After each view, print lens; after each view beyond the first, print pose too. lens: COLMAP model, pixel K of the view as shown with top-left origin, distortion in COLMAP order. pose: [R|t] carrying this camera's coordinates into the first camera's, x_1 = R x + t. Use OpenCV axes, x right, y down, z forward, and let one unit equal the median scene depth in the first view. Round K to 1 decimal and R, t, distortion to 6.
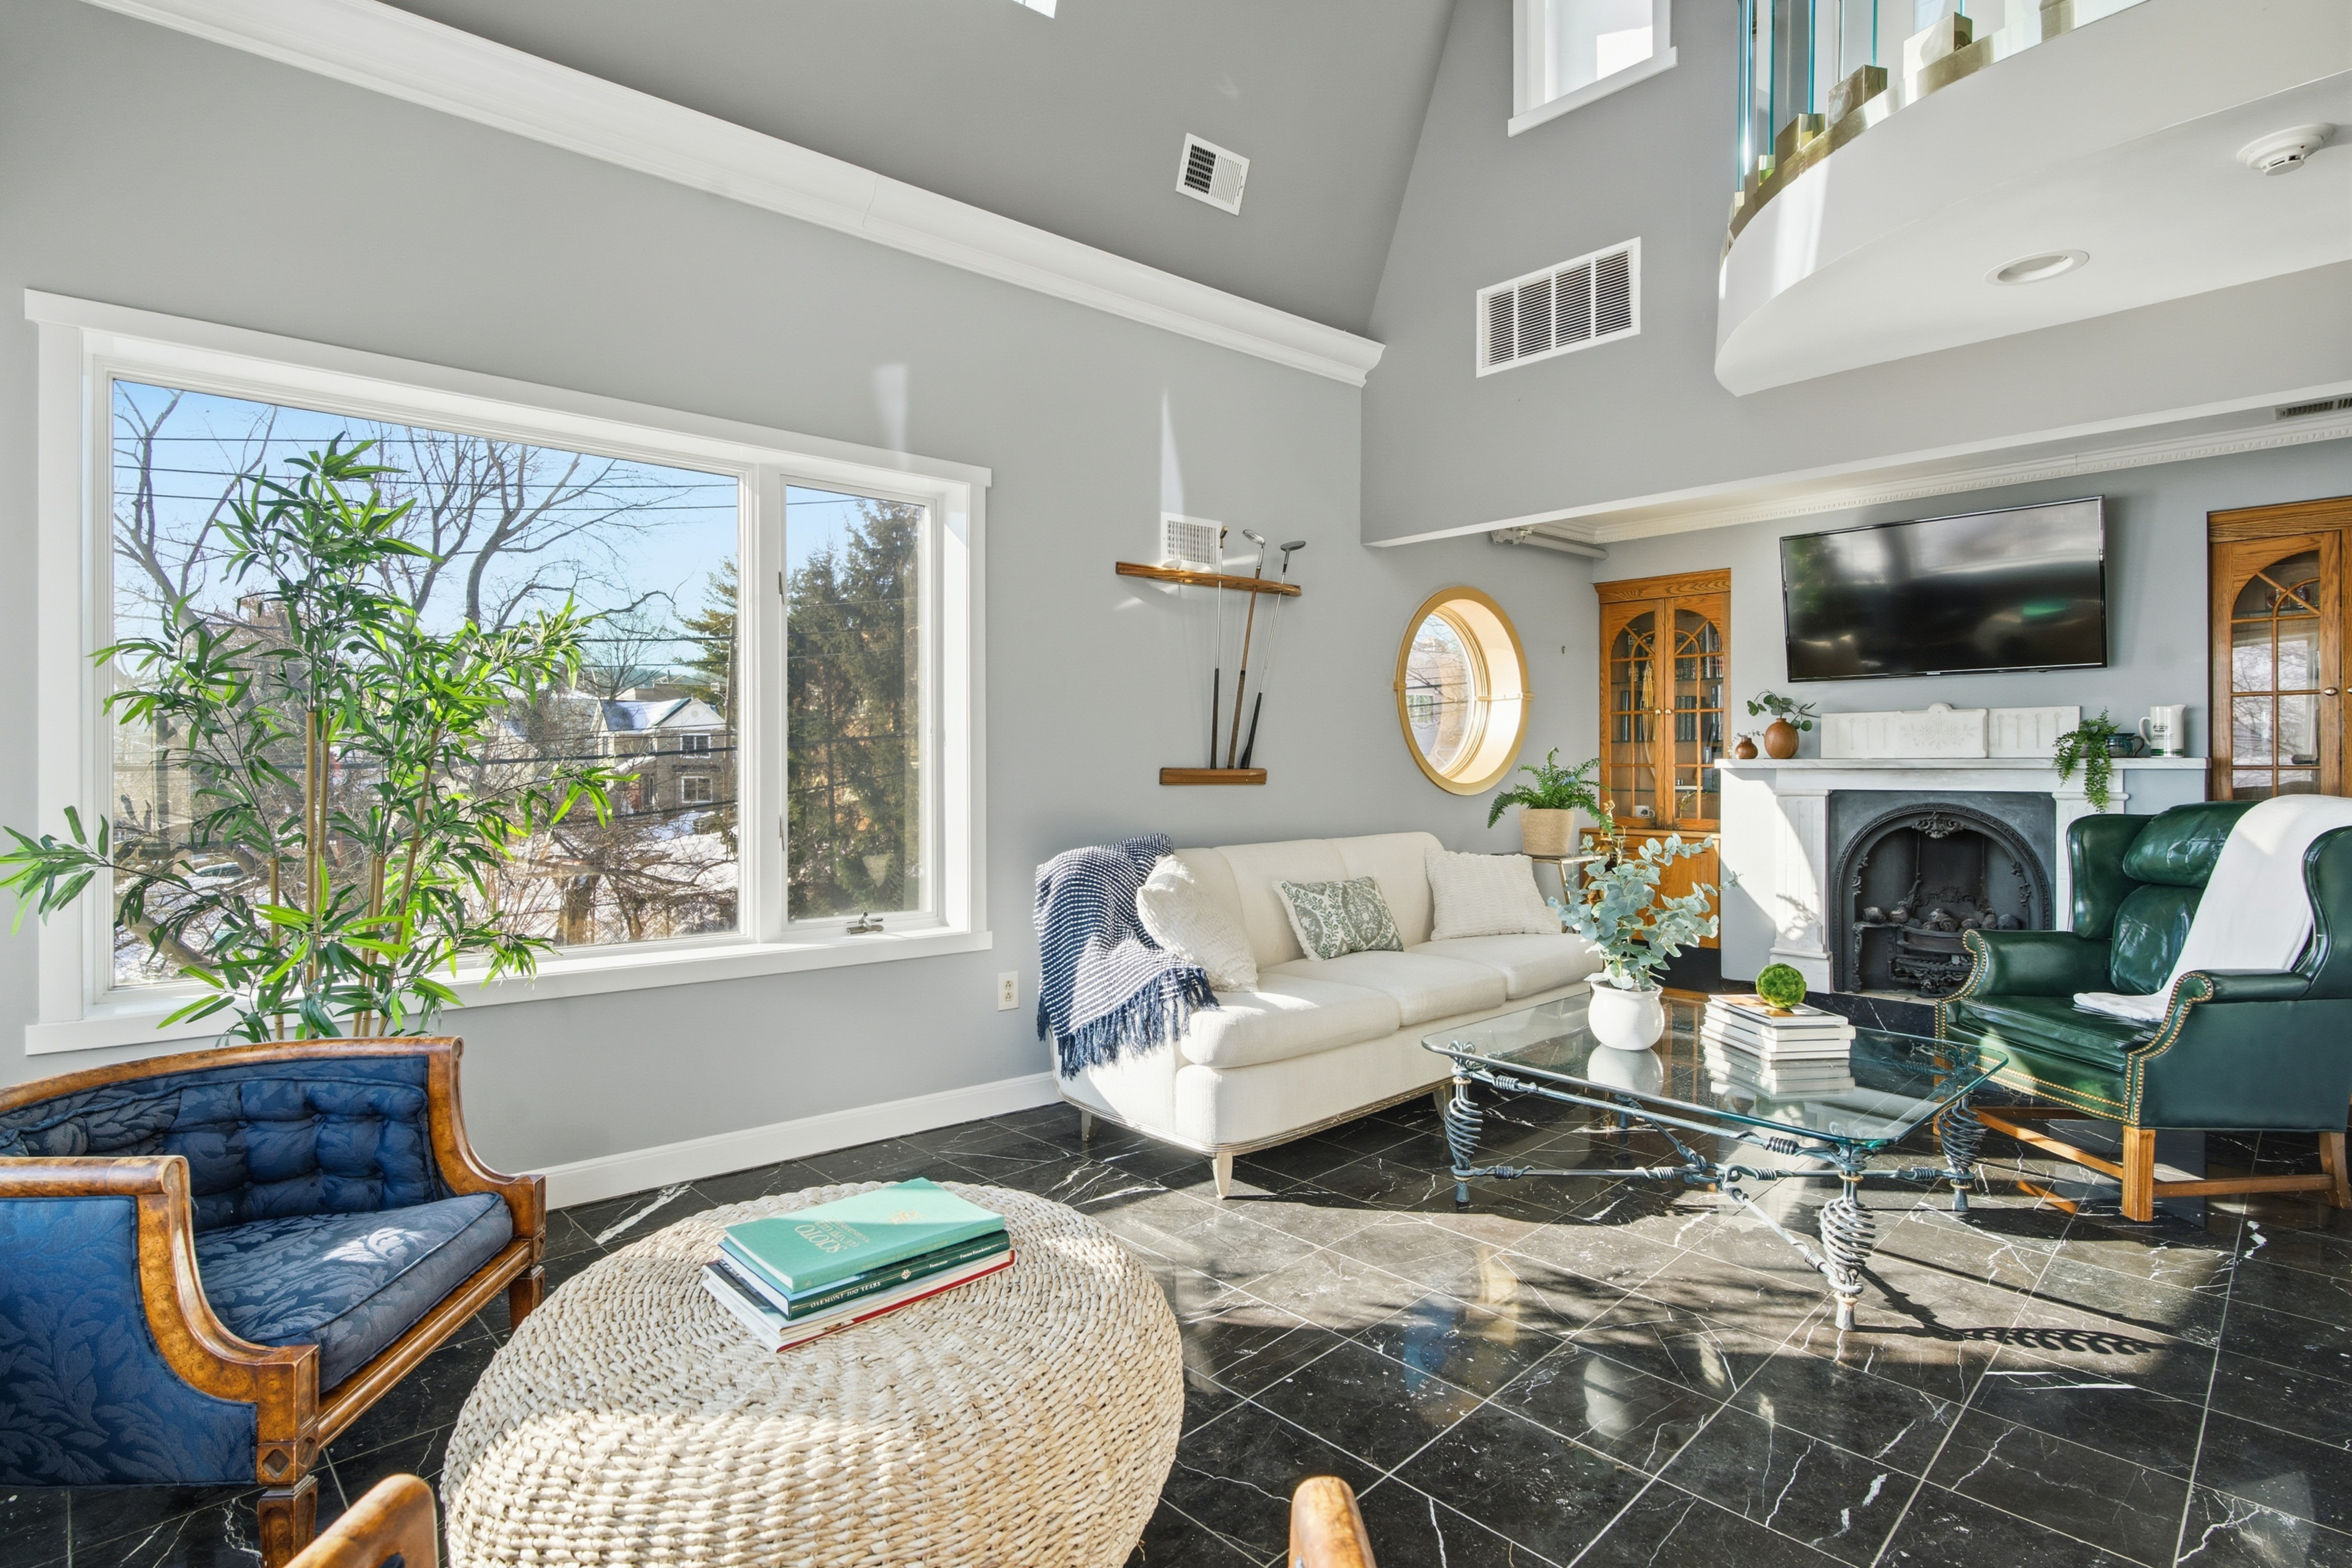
lens RADIAL K [[1115.1, 0, 1159.7], [0, 1115.1, 776.7], [0, 0, 1]] dist [0.002962, 0.000149]
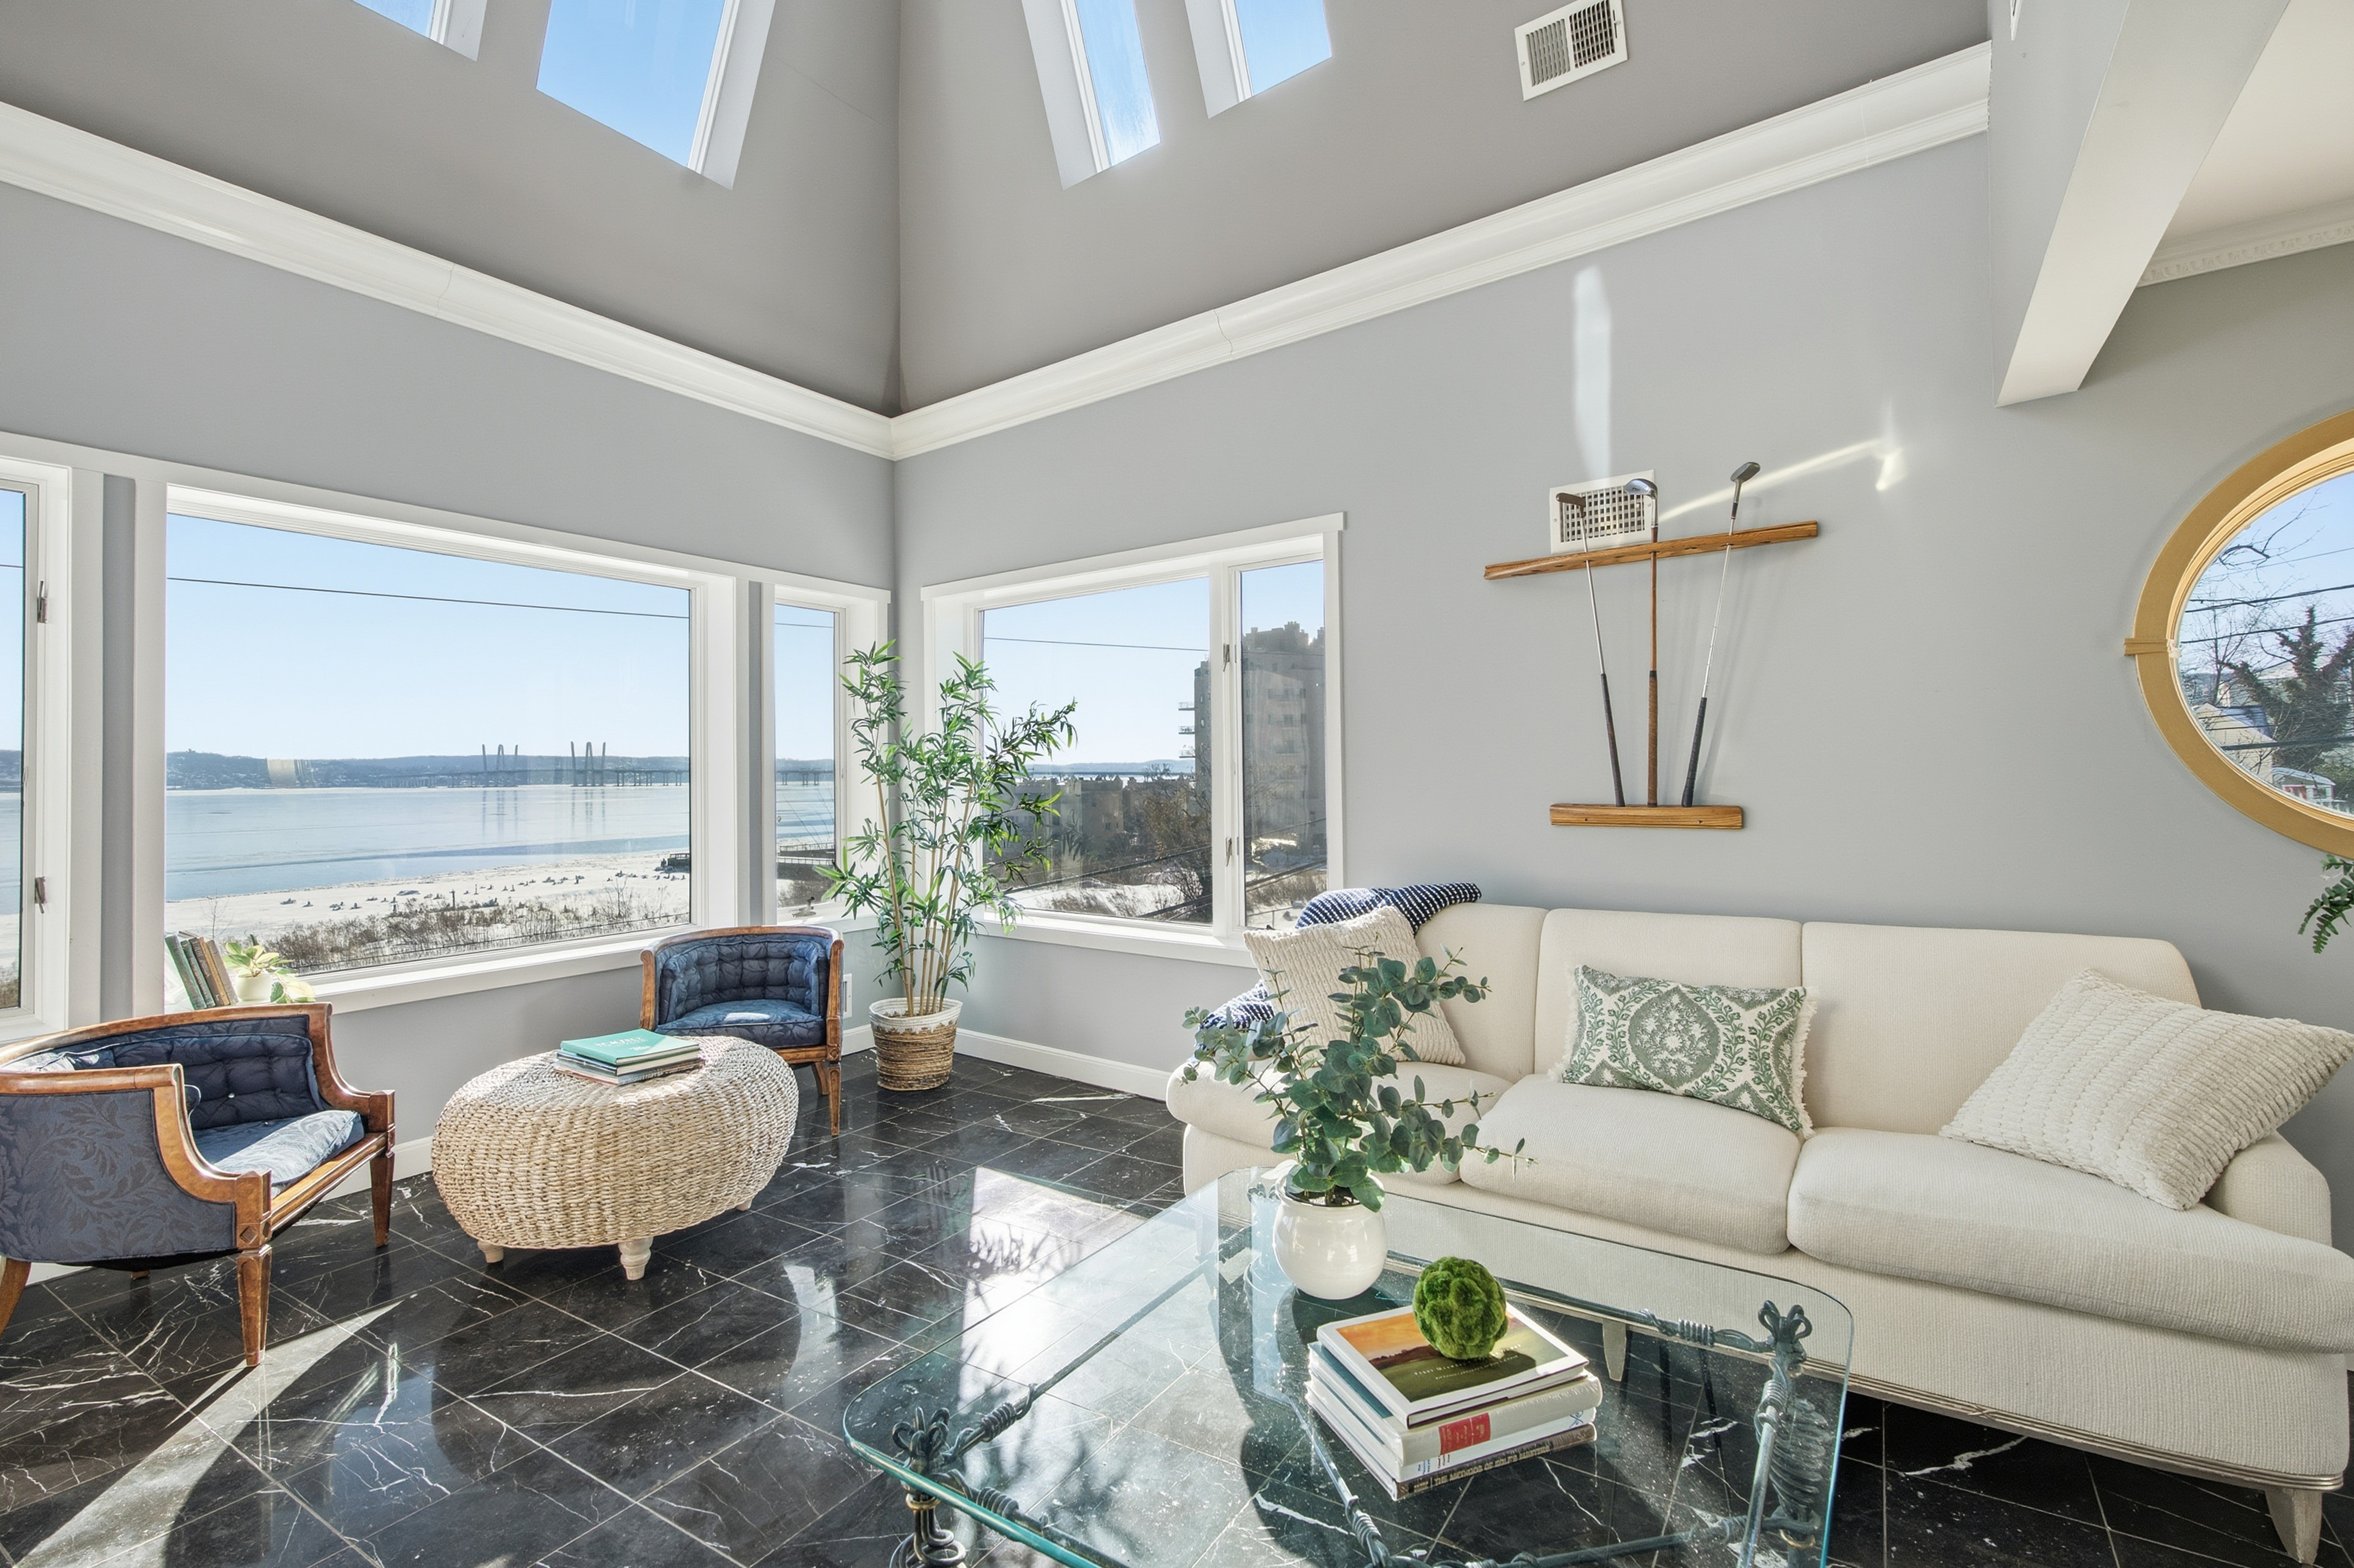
lens RADIAL K [[1092.7, 0, 1182.3], [0, 1092.7, 761.1], [0, 0, 1]] dist [-0.000413, 0.000013]
pose [[0.237115, -0.015945, -0.971351, 0.704078], [0.004478, 0.999873, -0.015320, -0.027528], [0.971471, -0.000717, 0.237156, 0.548660]]
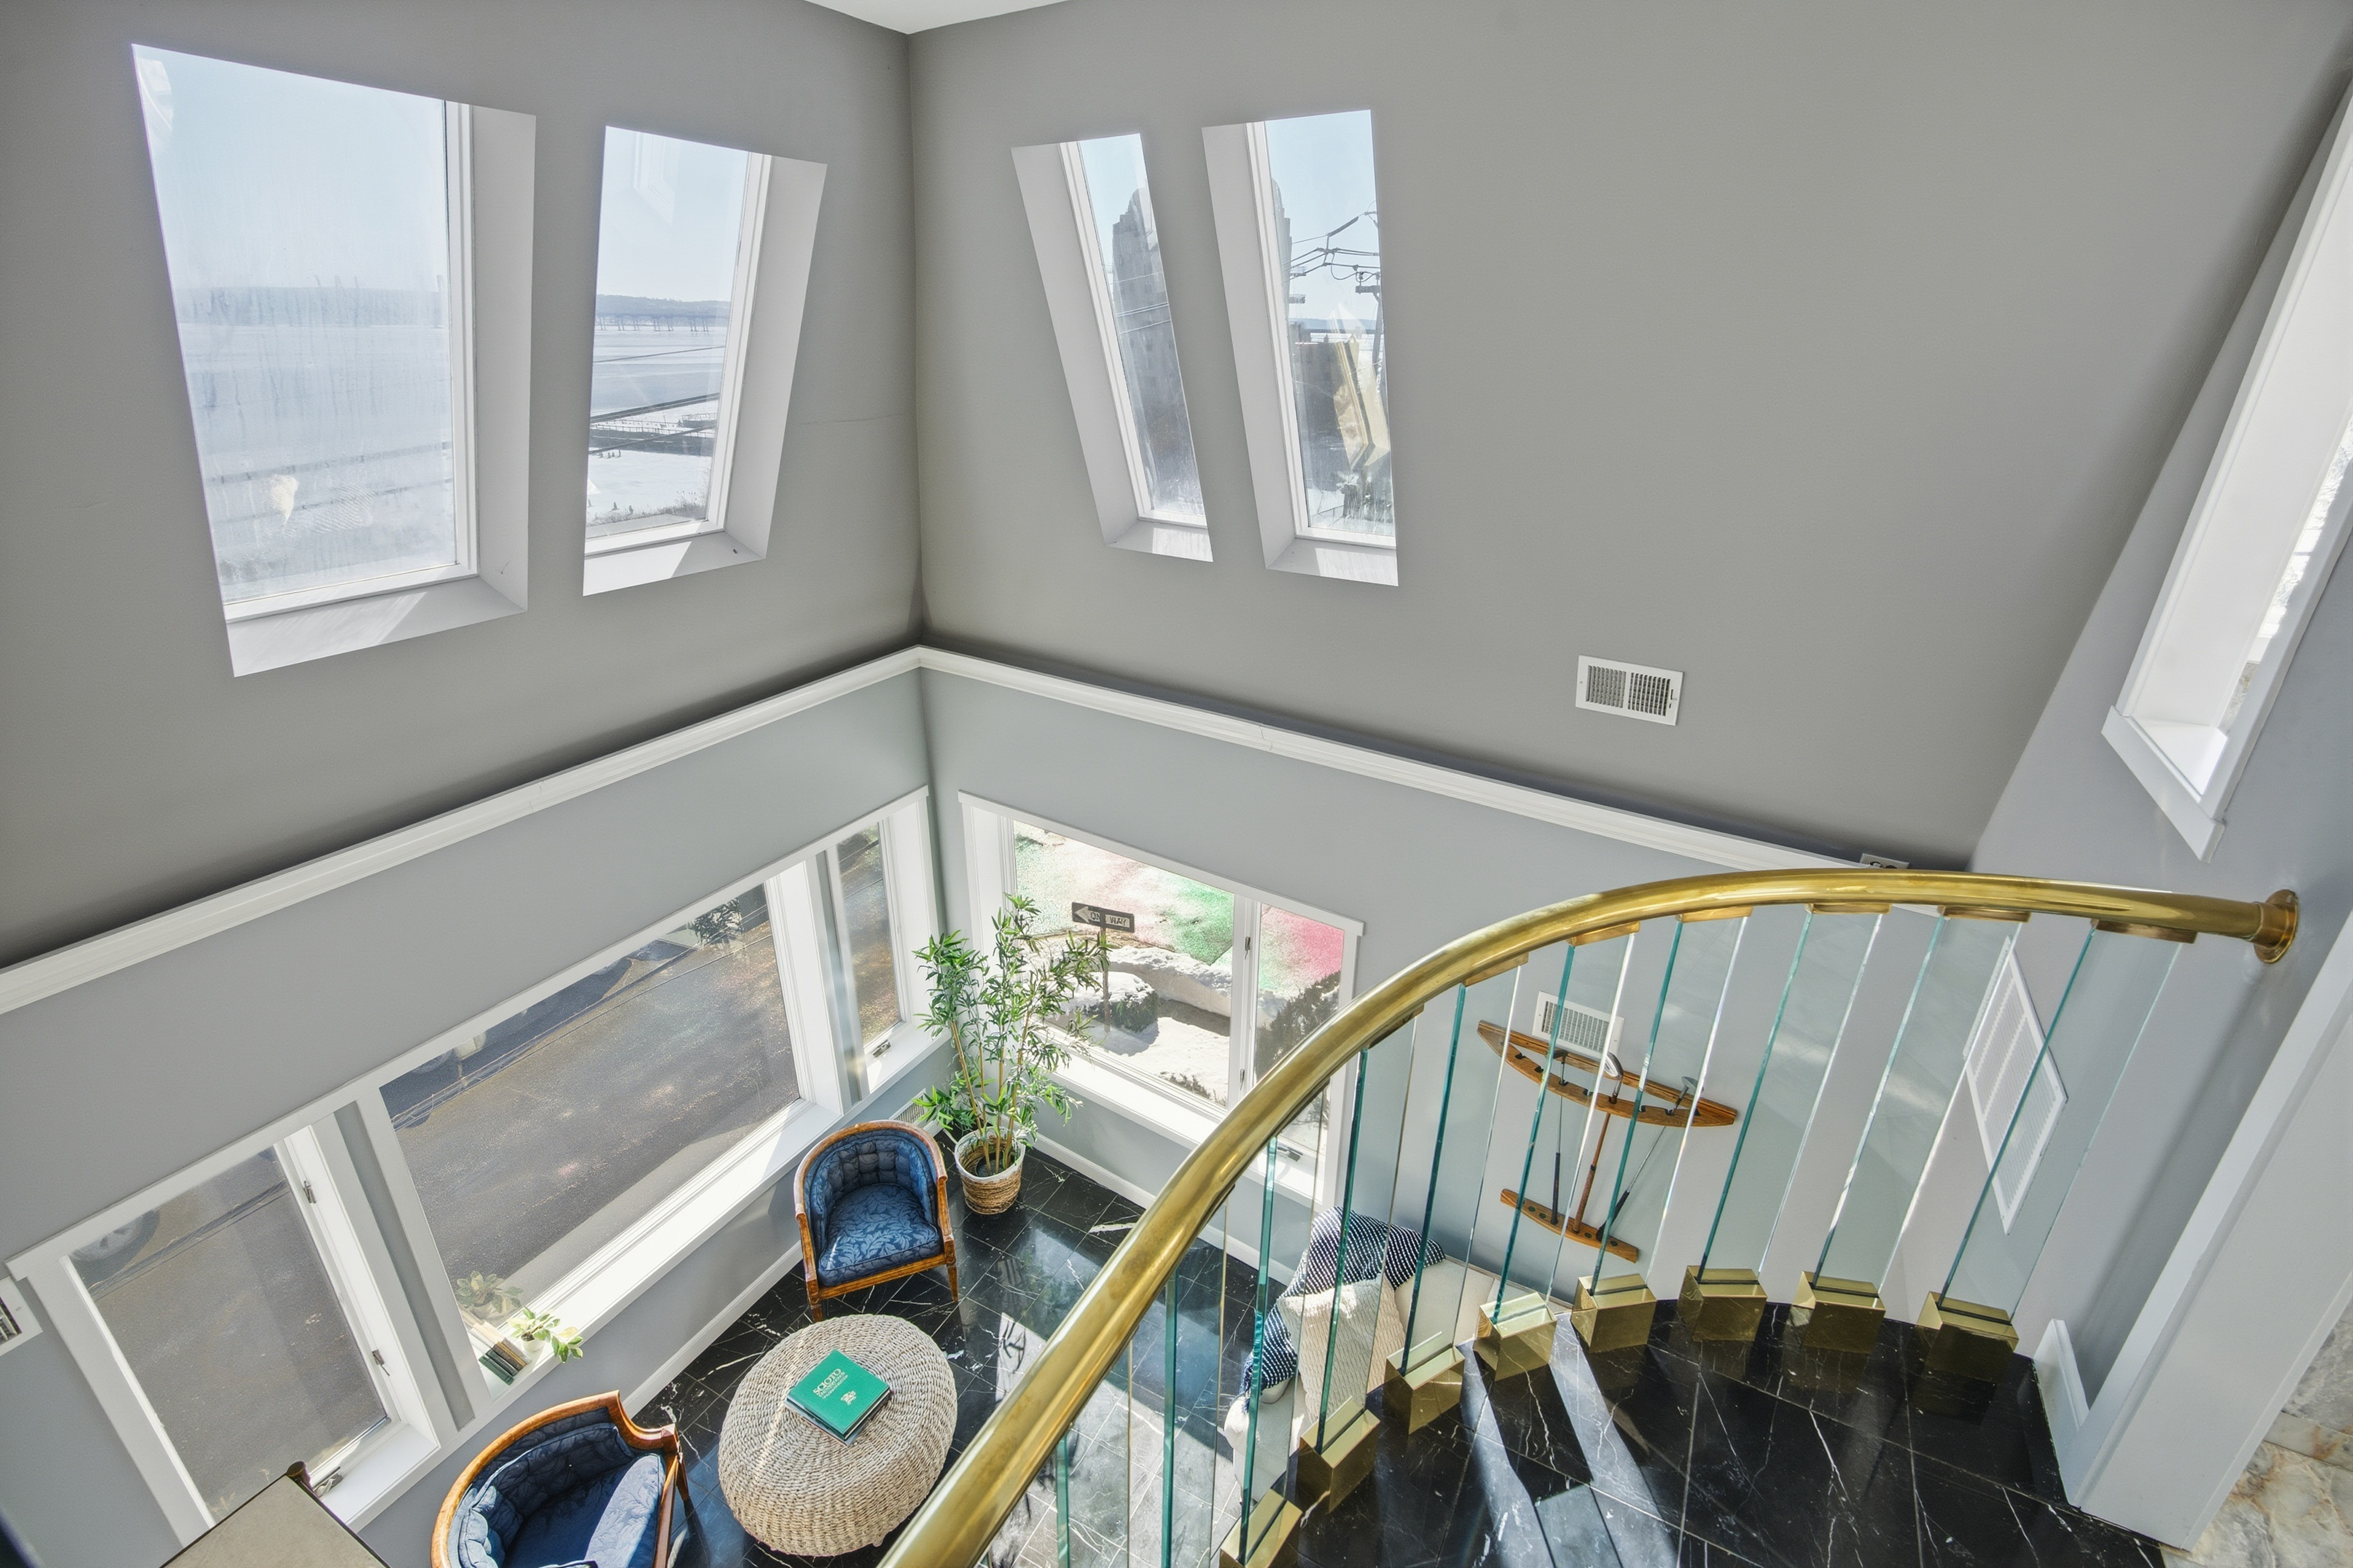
lens RADIAL K [[1046.4, 0, 1176.5], [0, 1046.4, 784.0], [0, 0, 1]] dist [-0.000674, 0.008077]
pose [[0.301263, 0.384749, -0.872473, 0.641921], [-0.015460, 0.916833, 0.398972, -0.762313], [0.953416, -0.106707, 0.282156, 0.448747]]
